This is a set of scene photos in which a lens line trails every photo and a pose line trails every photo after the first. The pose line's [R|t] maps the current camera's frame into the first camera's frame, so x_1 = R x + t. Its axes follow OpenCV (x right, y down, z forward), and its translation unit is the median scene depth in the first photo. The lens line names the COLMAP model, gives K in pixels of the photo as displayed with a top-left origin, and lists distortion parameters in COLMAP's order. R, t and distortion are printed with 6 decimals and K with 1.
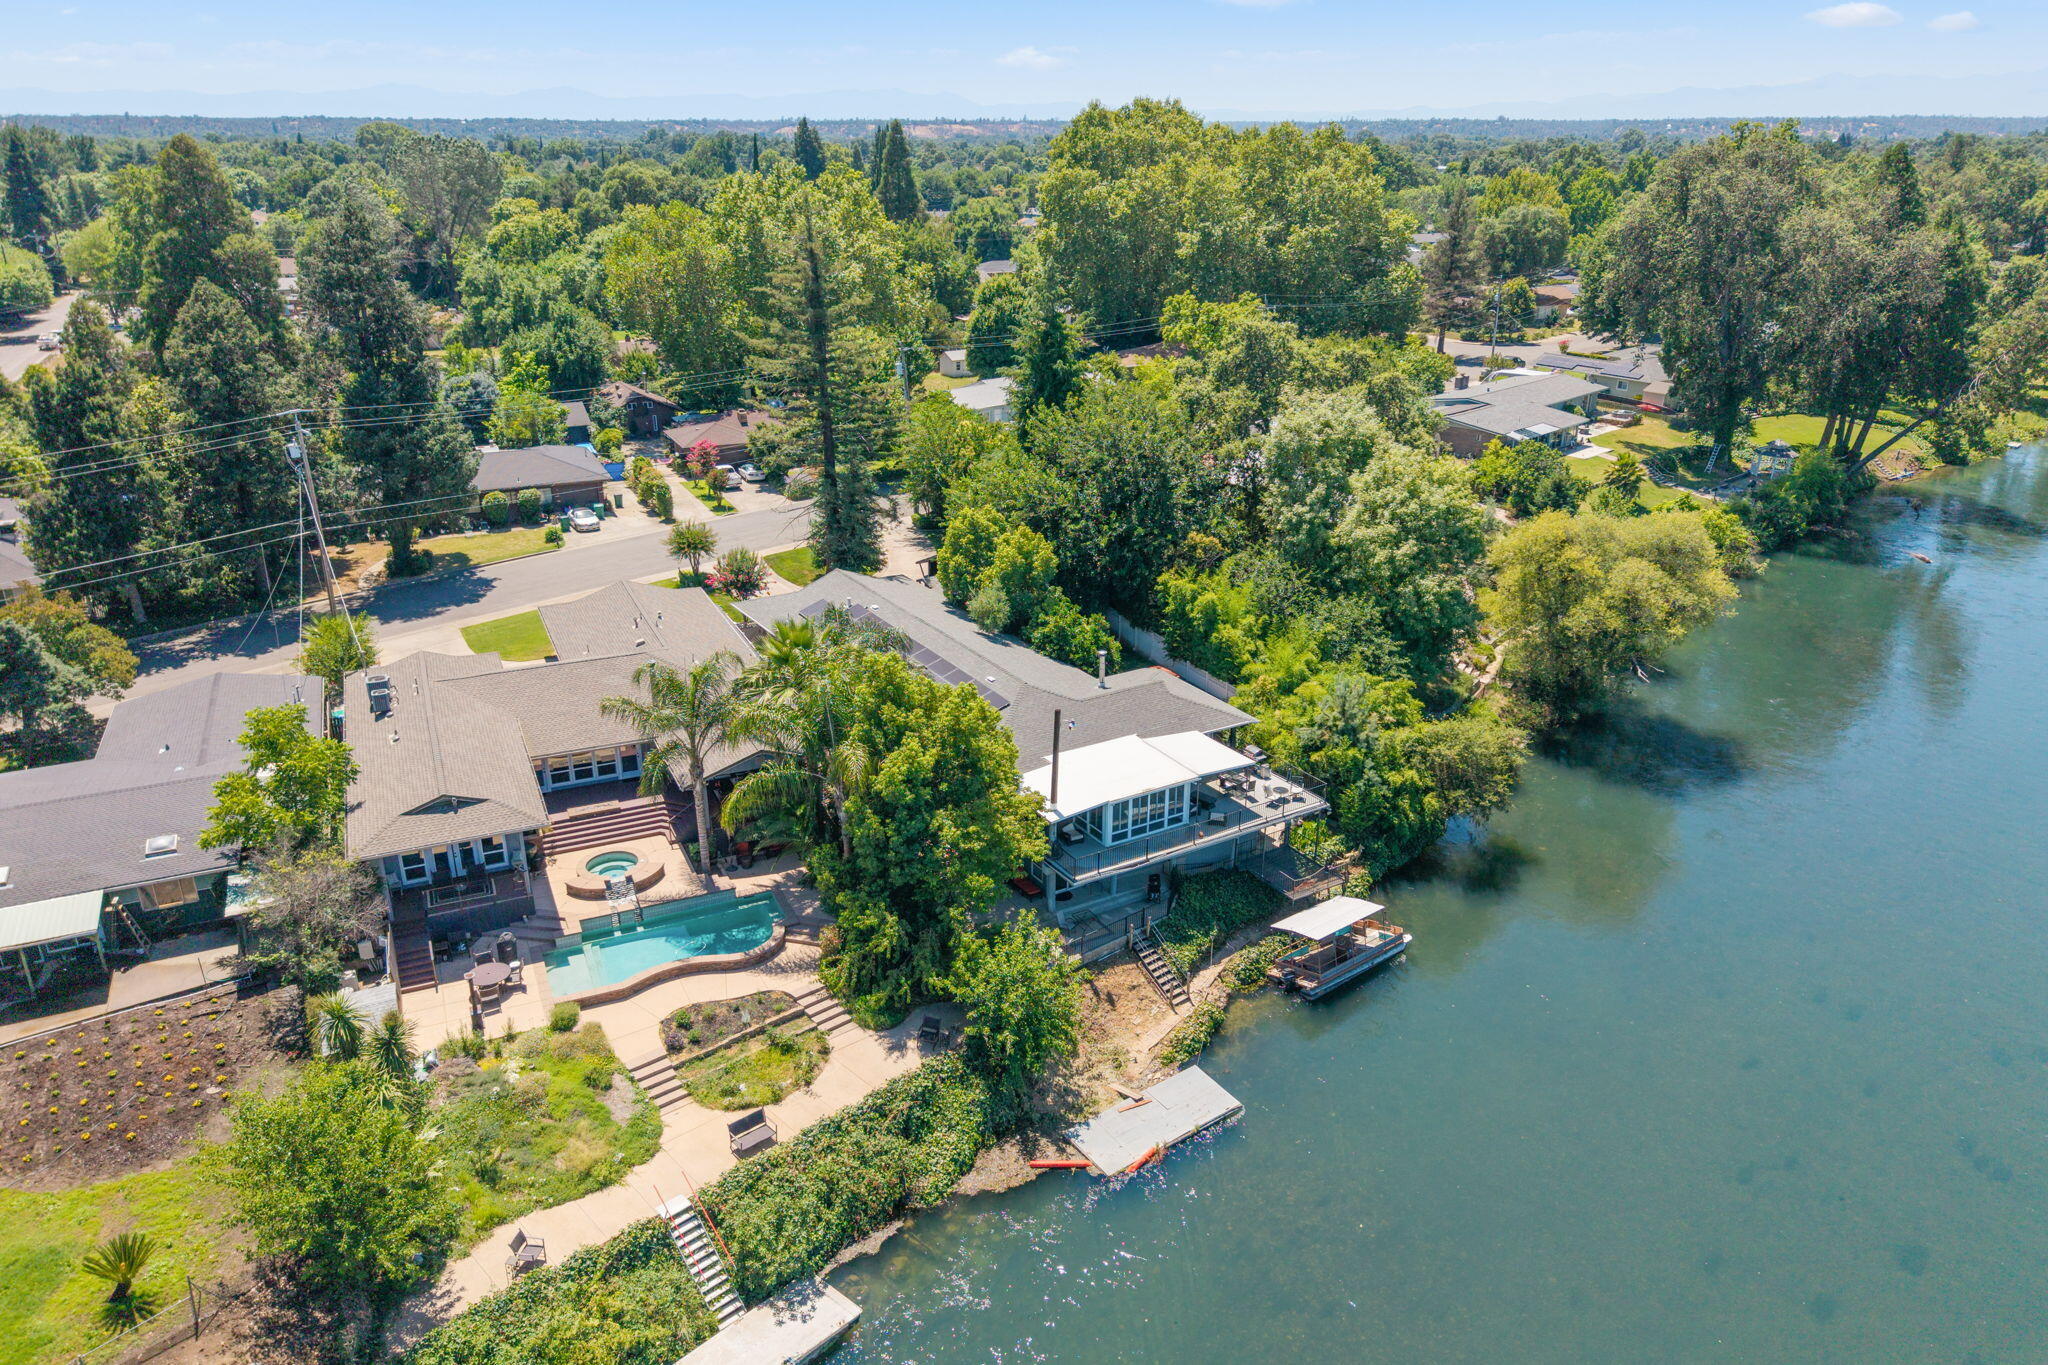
lens RADIAL K [[1395.6, 0, 1020.5], [0, 1395.6, 677.1], [0, 0, 1]] dist [0.032347, -0.033684]
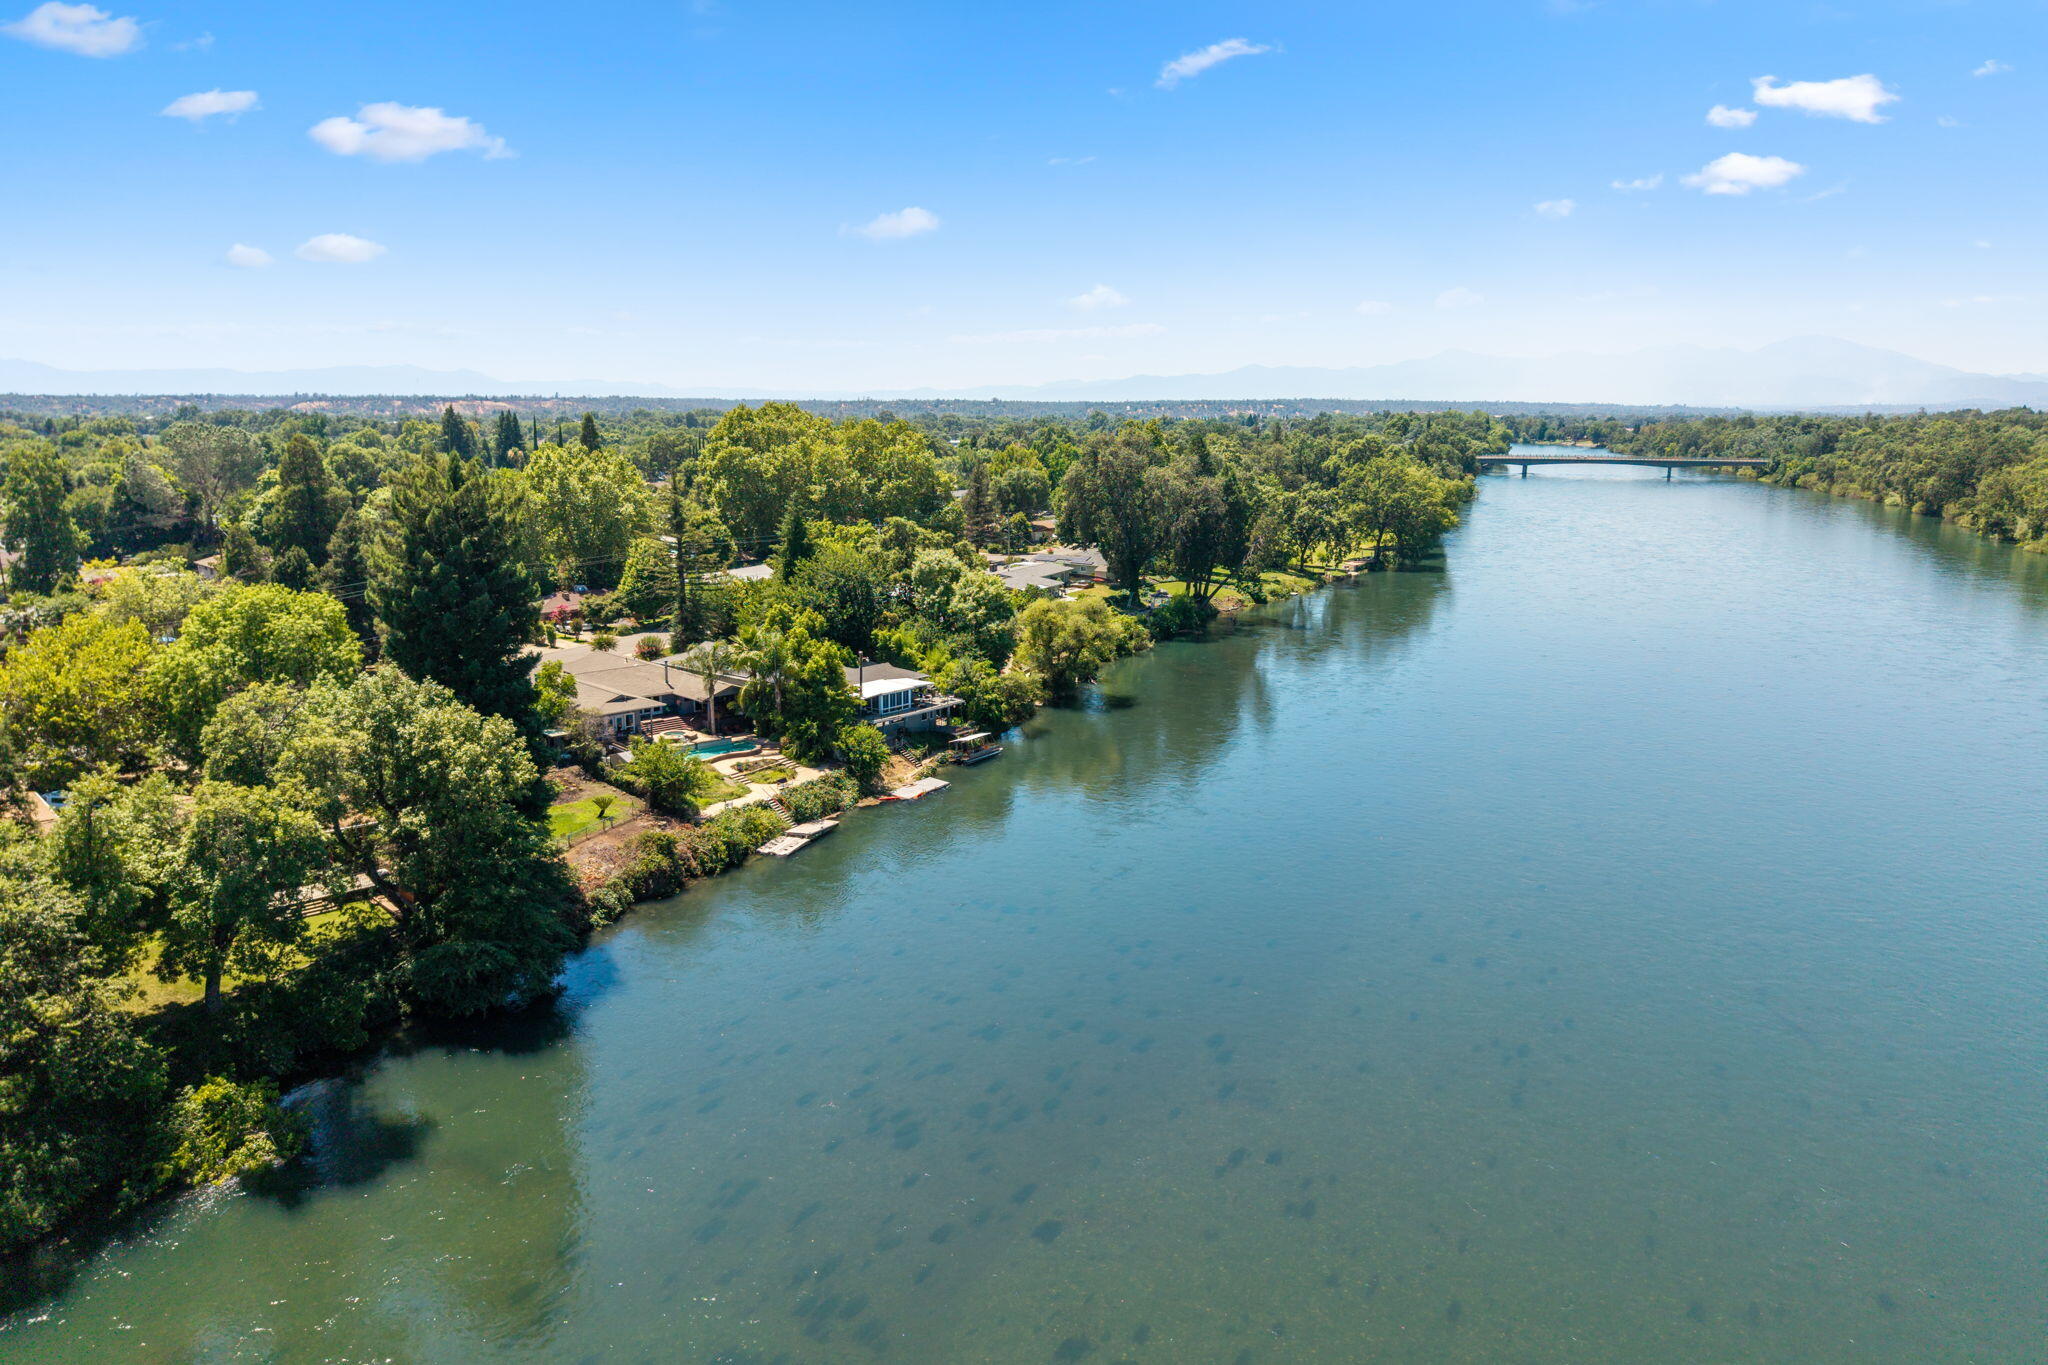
lens RADIAL K [[1395.6, 0, 1029.3], [0, 1395.6, 687.7], [0, 0, 1]] dist [0.032347, -0.033684]
pose [[0.945202, -0.060359, 0.320857, -0.352348], [0.114773, 0.981464, -0.153475, 0.356549], [-0.305646, 0.181891, 0.934610, -1.022567]]
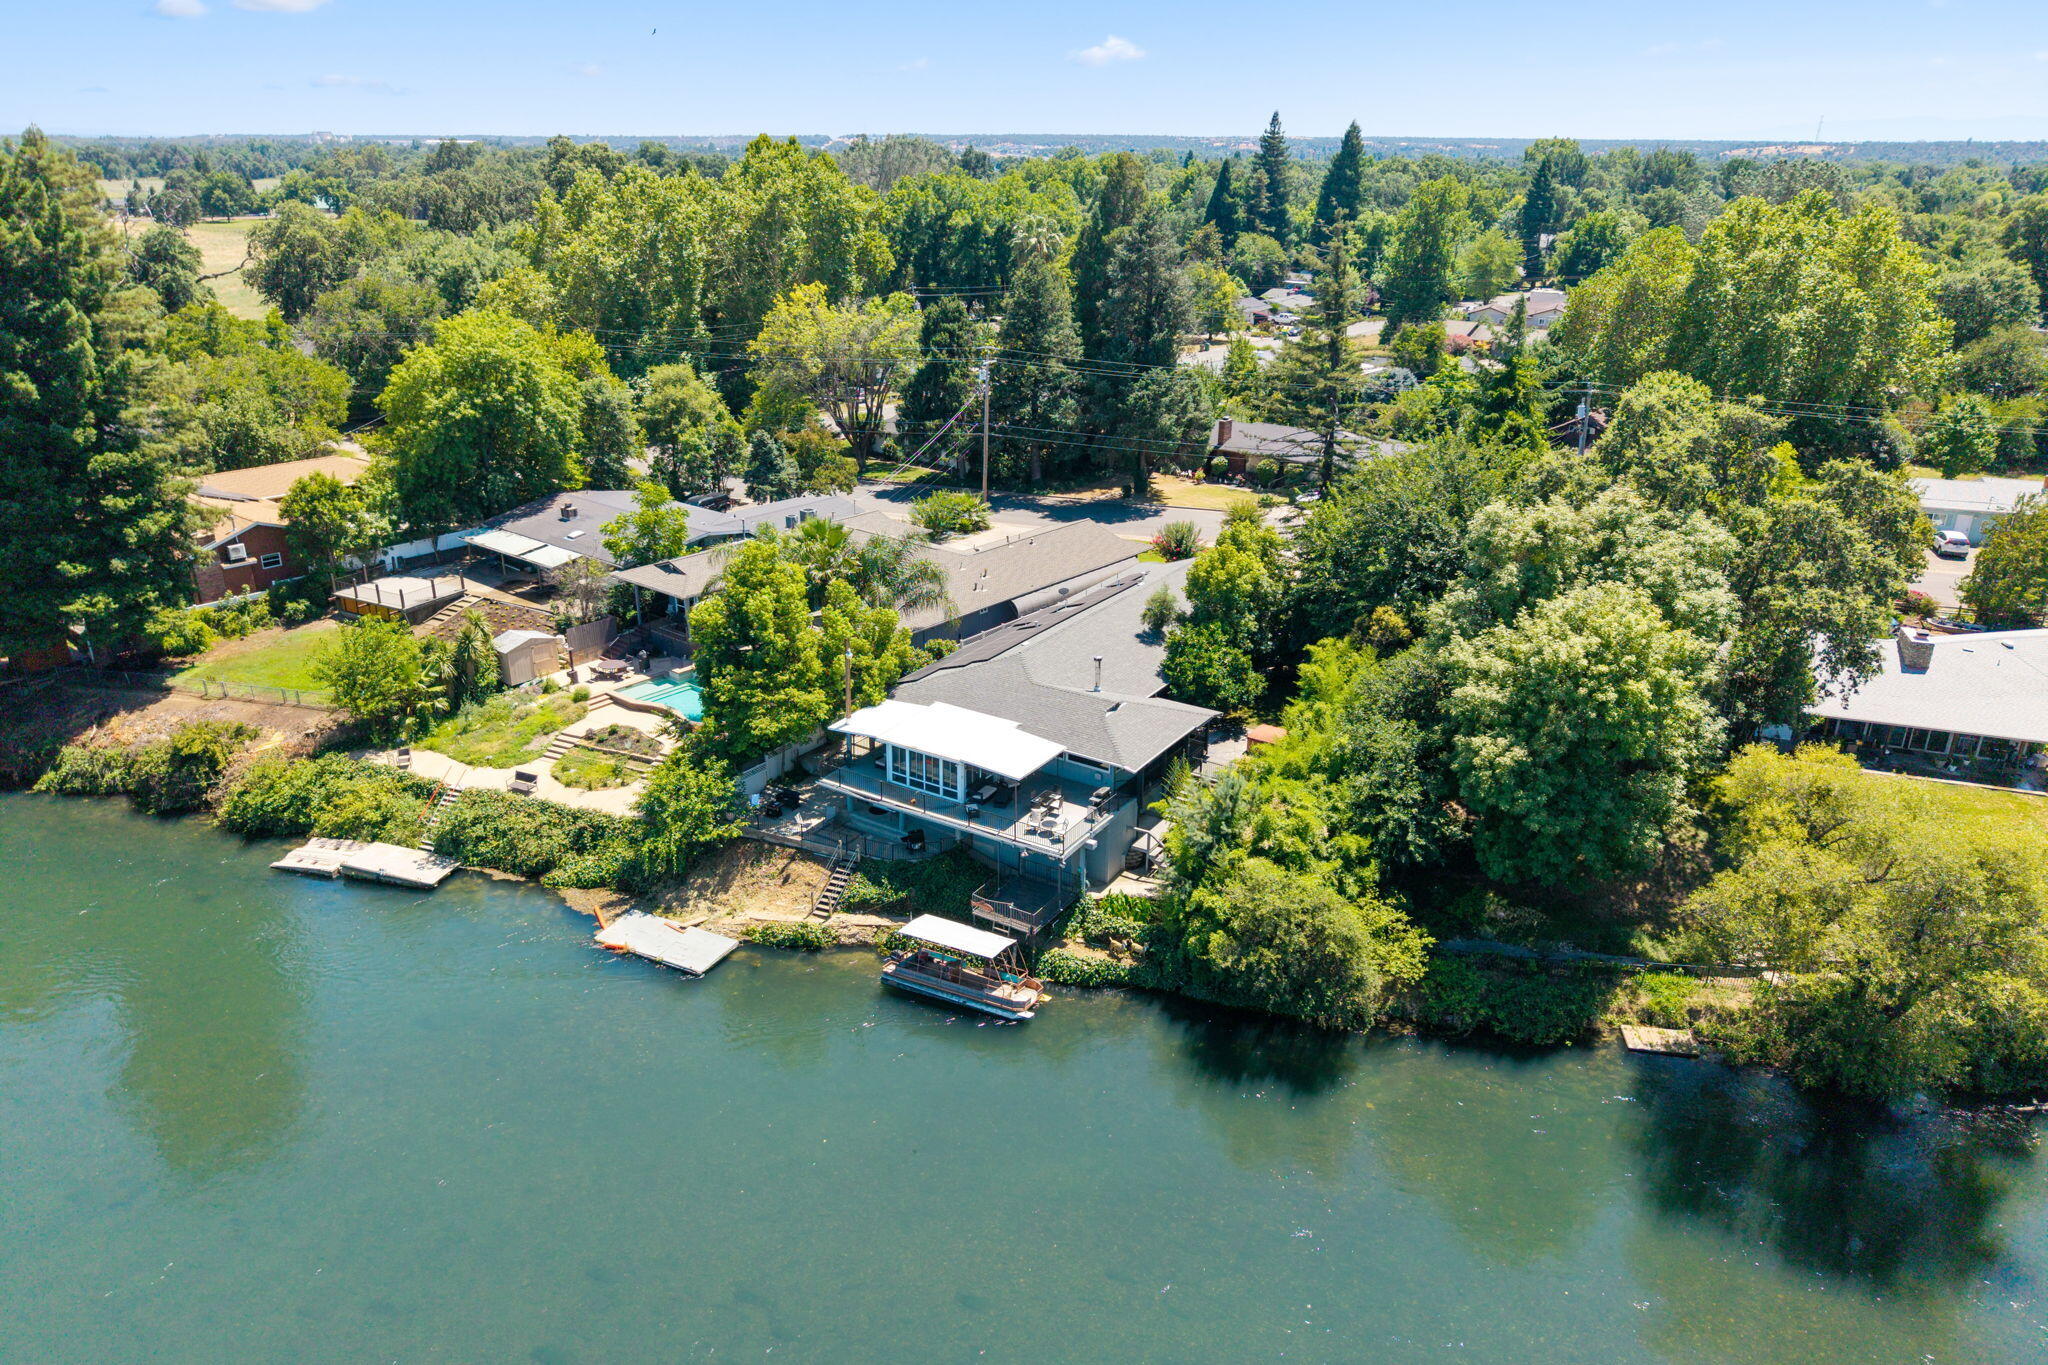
lens RADIAL K [[1395.6, 0, 1027.7], [0, 1395.6, 661.3], [0, 0, 1]] dist [0.032347, -0.033684]
pose [[0.436539, 0.312625, -0.843623, 0.758094], [-0.334699, 0.926816, 0.170262, -0.144481], [0.835111, 0.208033, 0.509226, 0.372065]]
